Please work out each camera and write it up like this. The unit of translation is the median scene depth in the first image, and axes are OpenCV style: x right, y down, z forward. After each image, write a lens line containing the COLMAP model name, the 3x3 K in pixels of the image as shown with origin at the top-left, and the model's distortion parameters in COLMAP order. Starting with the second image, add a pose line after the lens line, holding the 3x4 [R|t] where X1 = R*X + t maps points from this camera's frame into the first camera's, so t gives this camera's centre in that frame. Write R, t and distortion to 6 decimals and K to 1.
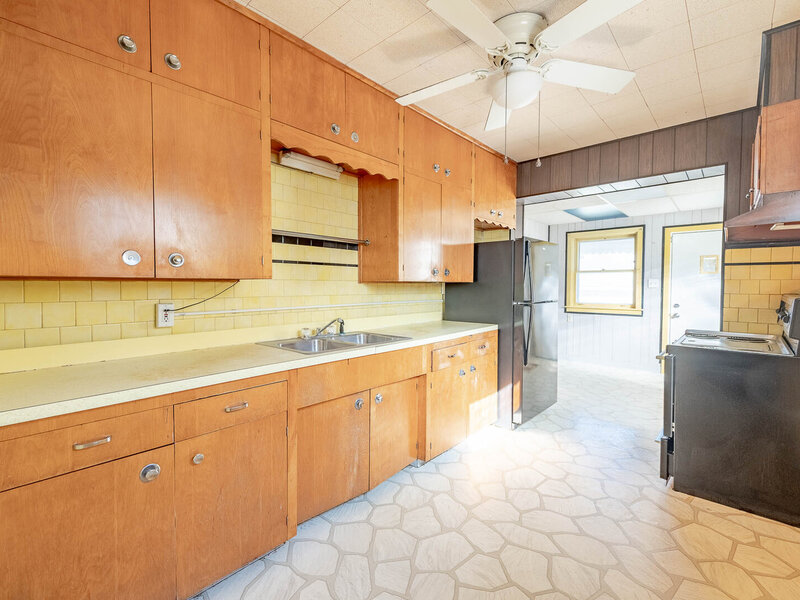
lens RADIAL K [[367.5, 0, 401.5], [0, 367.5, 297.7], [0, 0, 1]] dist [0.000462, 0.000283]
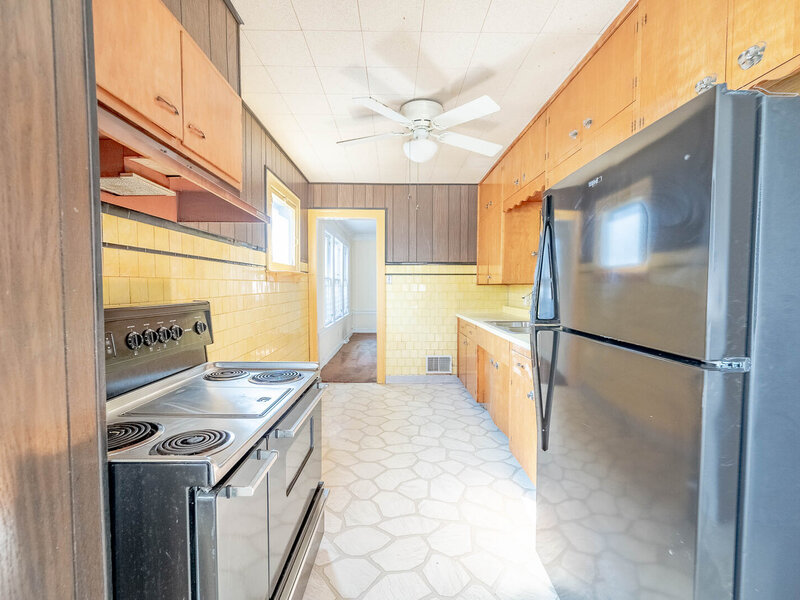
lens RADIAL K [[367.5, 0, 400.5], [0, 367.5, 300.4], [0, 0, 1]] dist [0.000462, 0.000283]
pose [[-0.734708, 0.025304, -0.677911, 1.299019], [-0.019759, 0.998082, 0.058669, -0.063188], [0.678096, 0.056499, -0.732799, 1.956977]]
